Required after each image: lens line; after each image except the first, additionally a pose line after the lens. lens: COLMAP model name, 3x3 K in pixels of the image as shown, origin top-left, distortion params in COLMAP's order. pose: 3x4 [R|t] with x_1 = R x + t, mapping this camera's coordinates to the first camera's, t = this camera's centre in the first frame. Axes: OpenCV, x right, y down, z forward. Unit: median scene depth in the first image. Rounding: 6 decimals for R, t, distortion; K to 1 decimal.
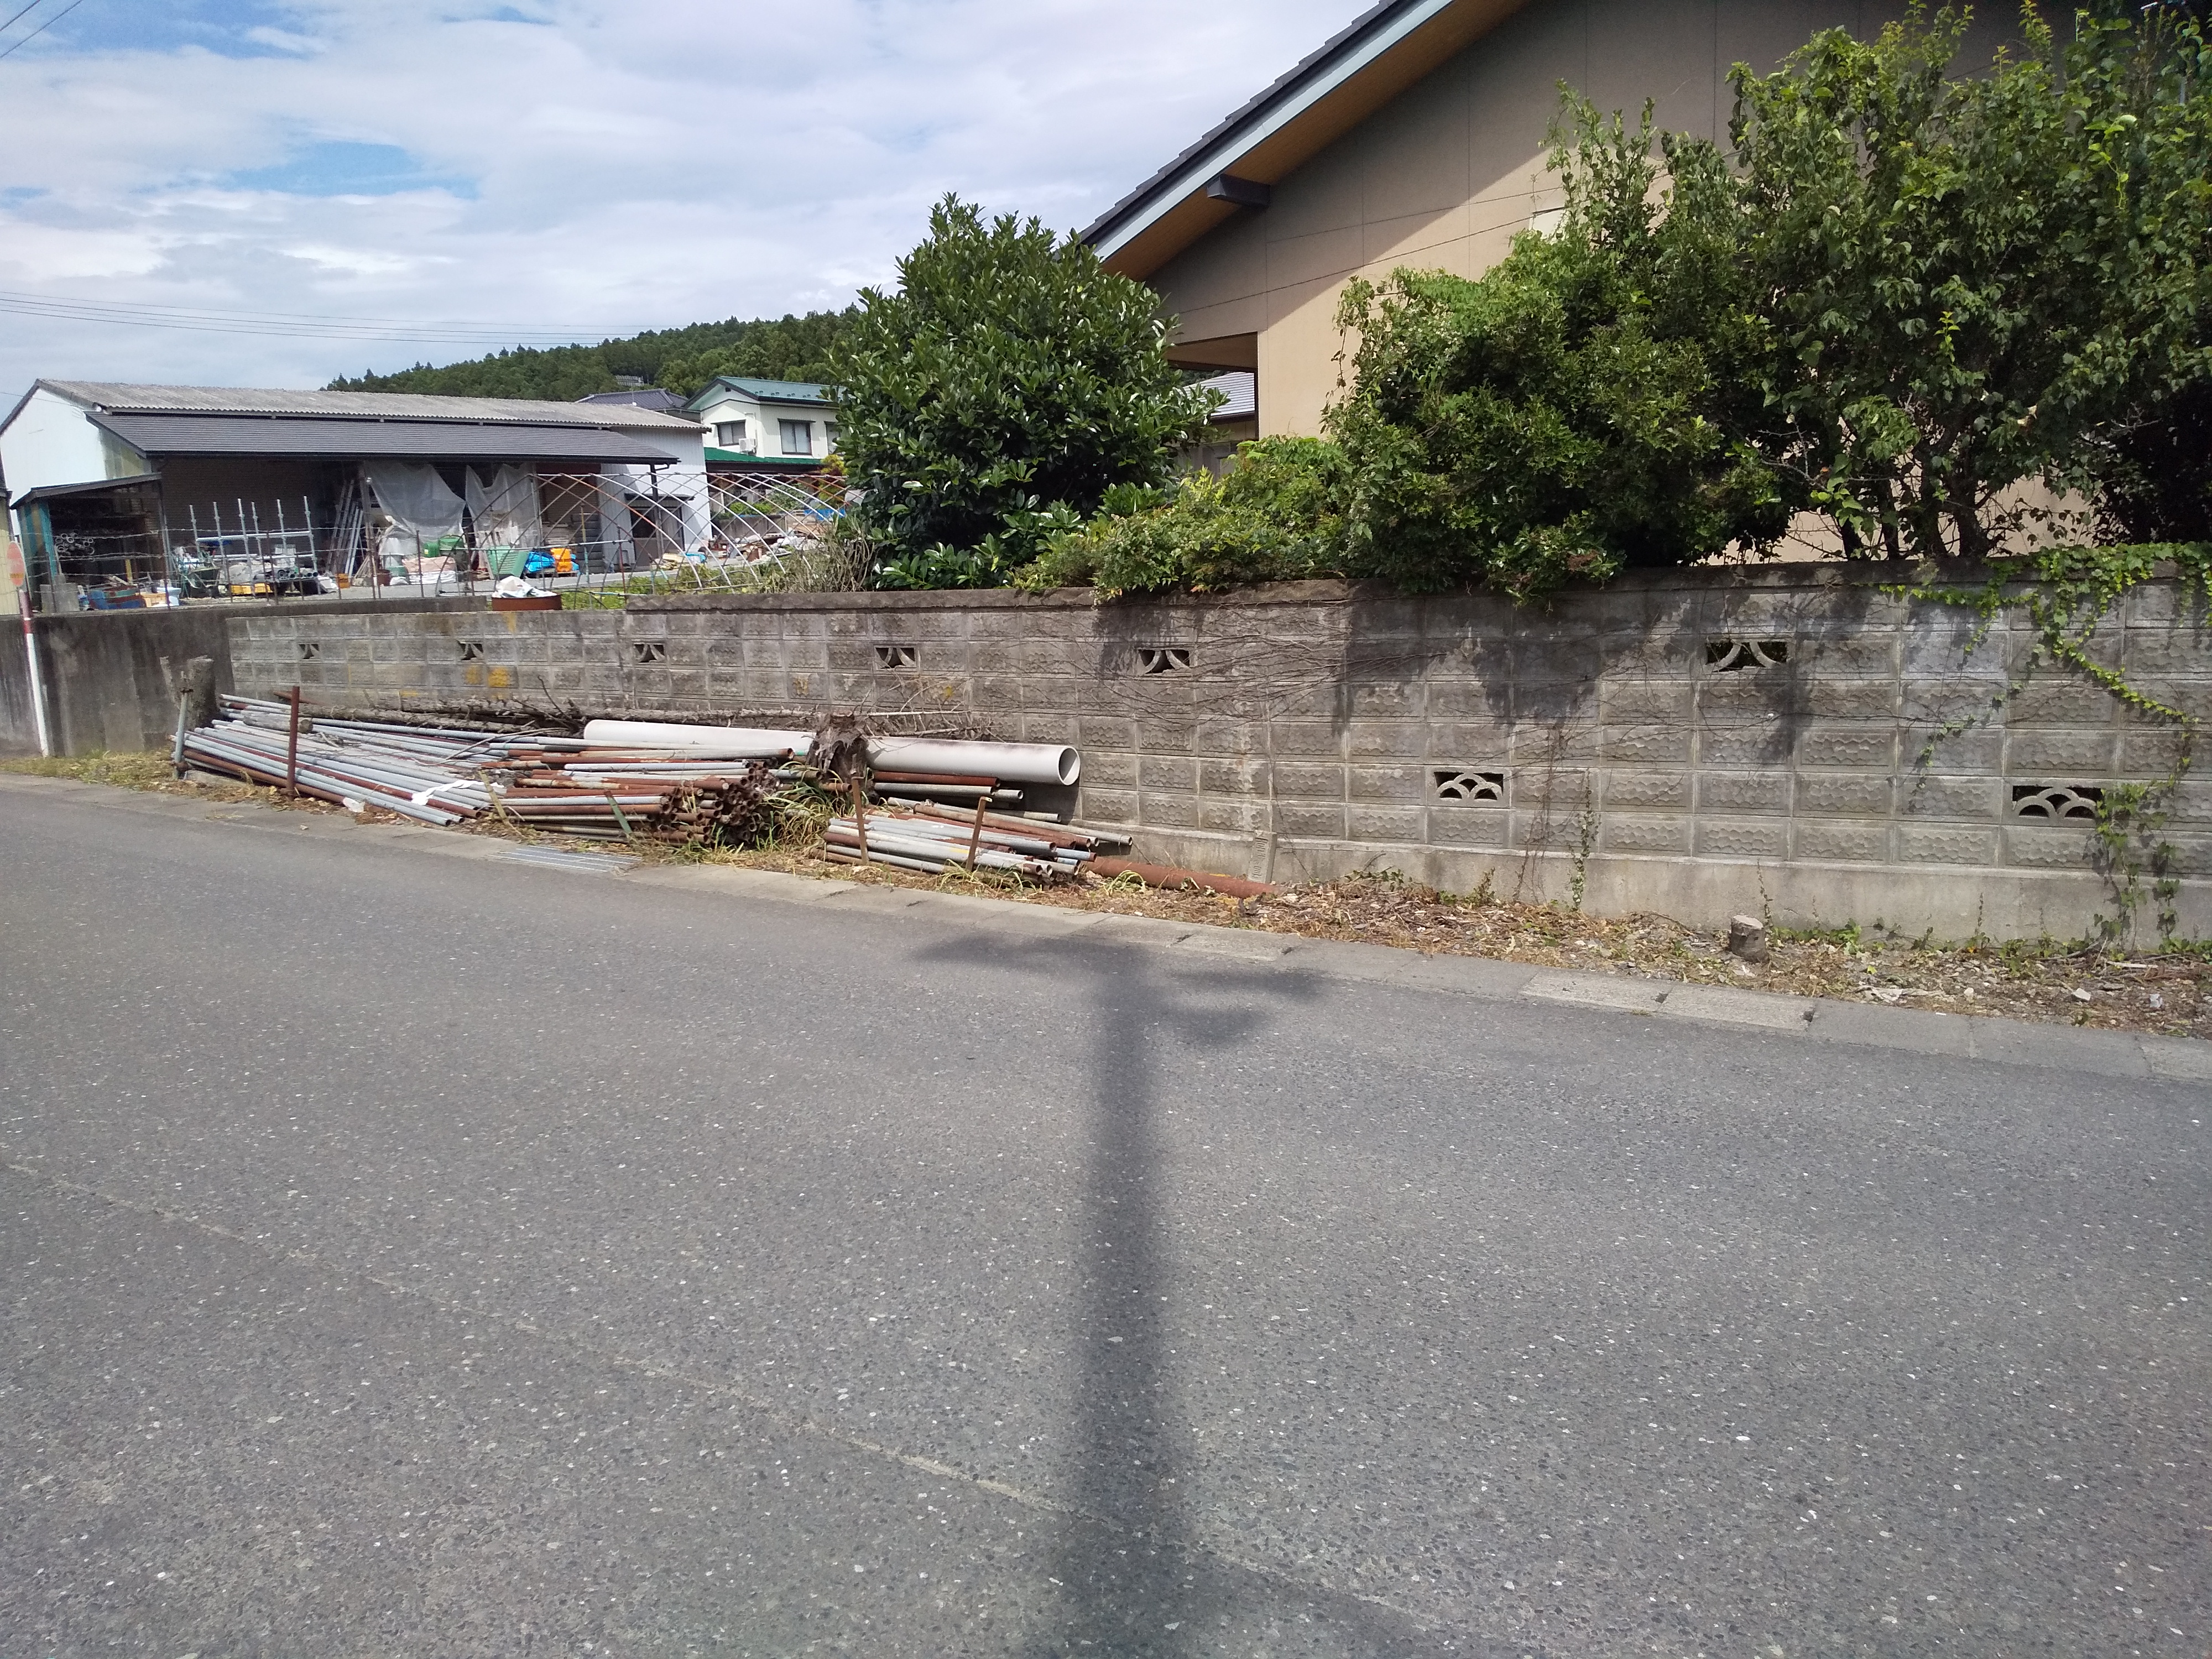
lens RADIAL K [[1721.4, 0, 1102.5], [0, 1721.4, 845.8], [0, 0, 1]] dist [0.116055, -0.301989]
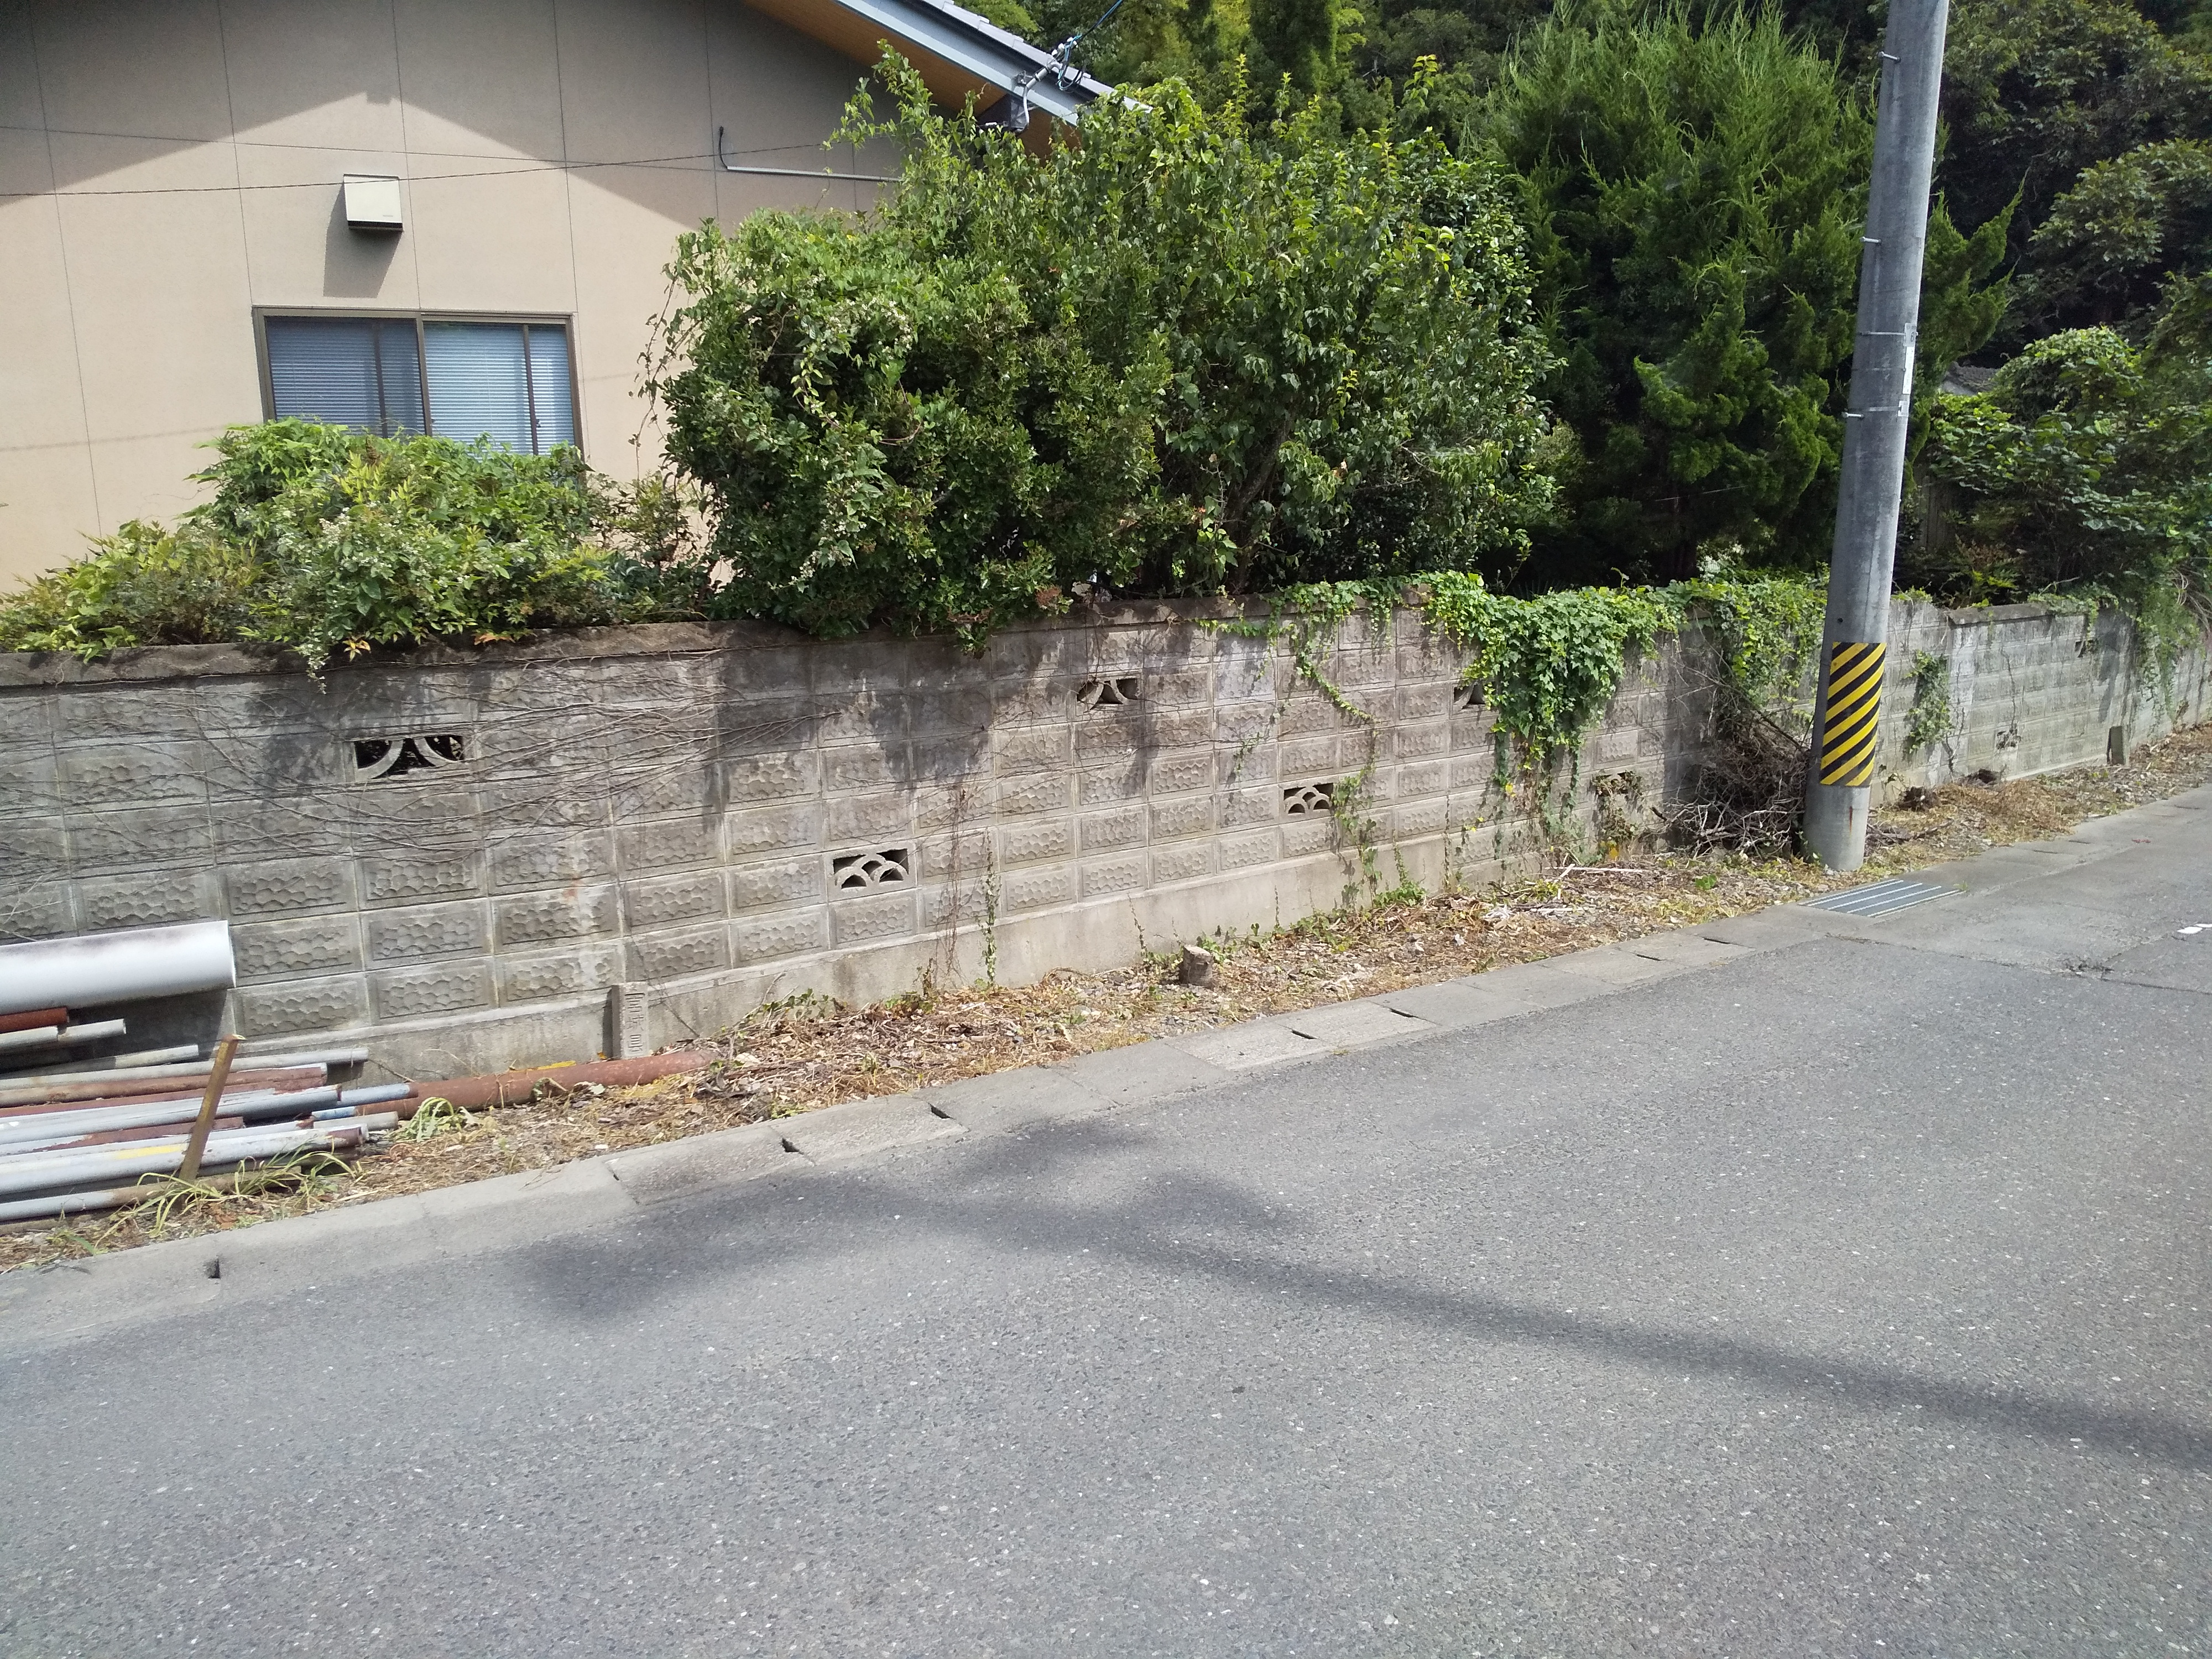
lens RADIAL K [[1721.4, 0, 1102.5], [0, 1721.4, 845.8], [0, 0, 1]] dist [0.116055, -0.301989]
pose [[0.349874, -0.130281, 0.927693, -0.516486], [0.160777, 0.983940, 0.077544, -0.092421], [-0.922897, 0.122021, 0.365201, 0.599647]]
